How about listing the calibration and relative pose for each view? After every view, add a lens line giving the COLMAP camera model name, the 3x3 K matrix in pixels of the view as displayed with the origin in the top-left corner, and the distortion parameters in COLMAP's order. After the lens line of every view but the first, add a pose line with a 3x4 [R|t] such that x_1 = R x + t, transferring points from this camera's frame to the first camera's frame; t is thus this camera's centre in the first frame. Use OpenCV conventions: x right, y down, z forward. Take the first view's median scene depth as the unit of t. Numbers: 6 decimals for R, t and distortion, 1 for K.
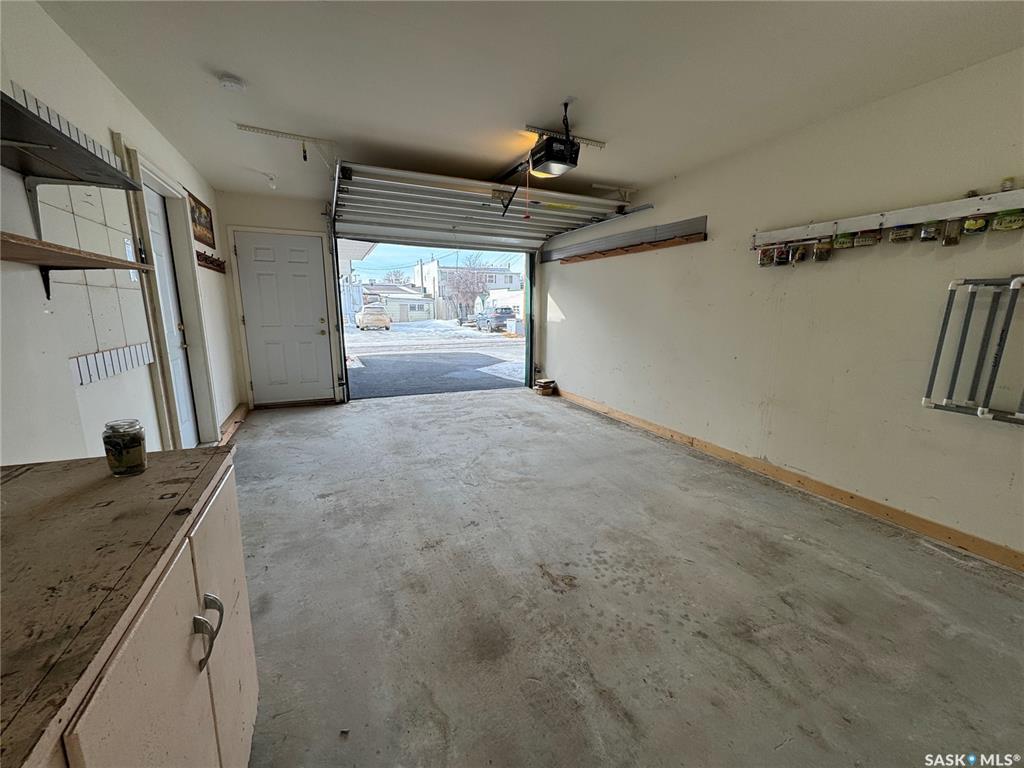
lens RADIAL K [[407.4, 0, 512.2], [0, 407.4, 385.8], [0, 0, 1]] dist [-0.001502, 0.000112]
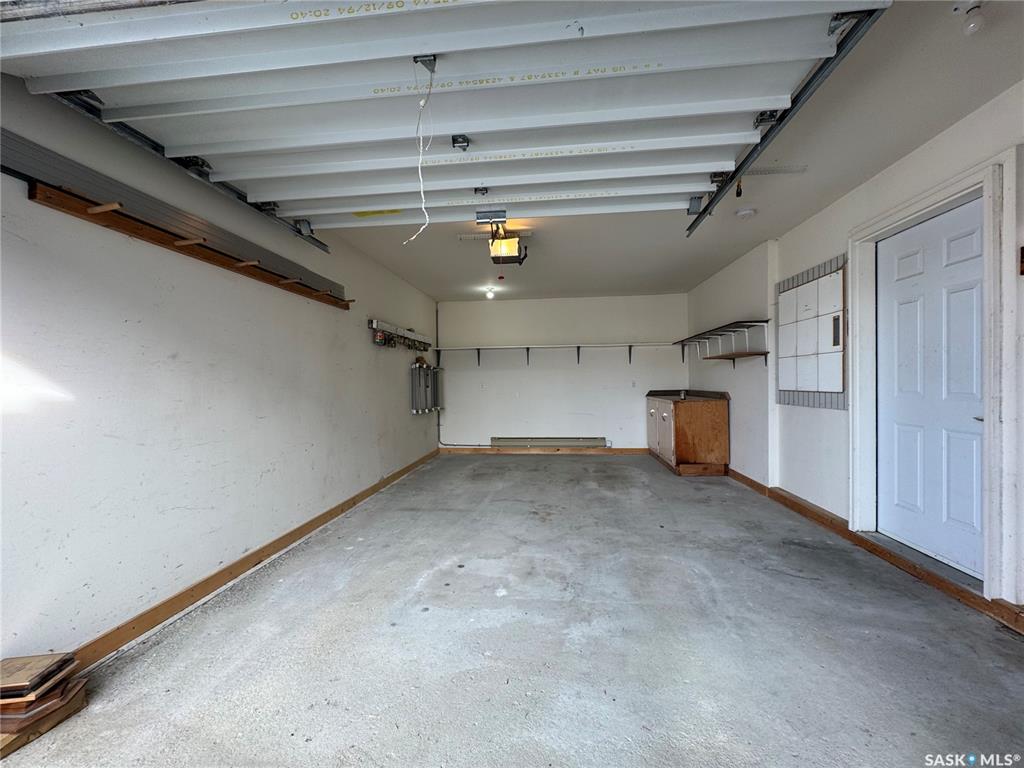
lens RADIAL K [[423.8, 0, 512.0], [0, 423.8, 384.0], [0, 0, 1]] dist [-0.001414, -0.000020]
pose [[-0.858930, 0.000804, 0.512092, -0.472835], [0.102753, 0.979932, 0.170808, -0.311104], [-0.501678, 0.199332, -0.841775, 1.764950]]
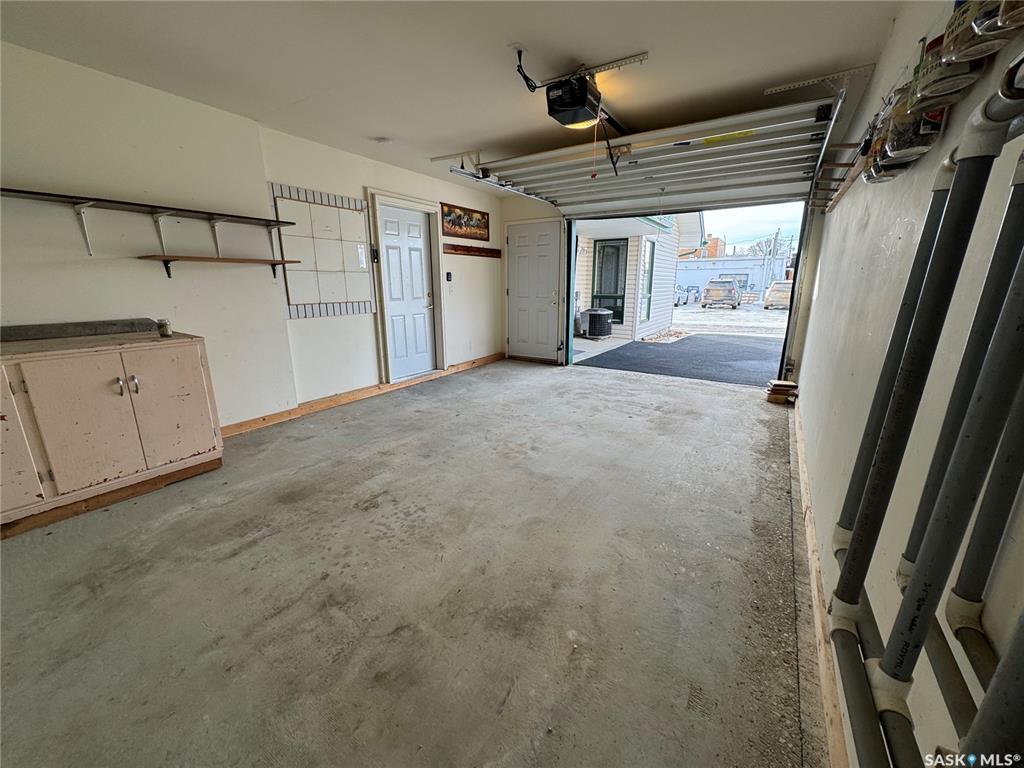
lens RADIAL K [[407.4, 0, 512.2], [0, 407.4, 385.8], [0, 0, 1]] dist [-0.001502, 0.000112]
pose [[0.539930, 0.198449, -0.817981, 0.703543], [-0.153472, 0.978729, 0.136144, -0.055582], [0.827600, 0.052029, 0.558902, 0.355780]]
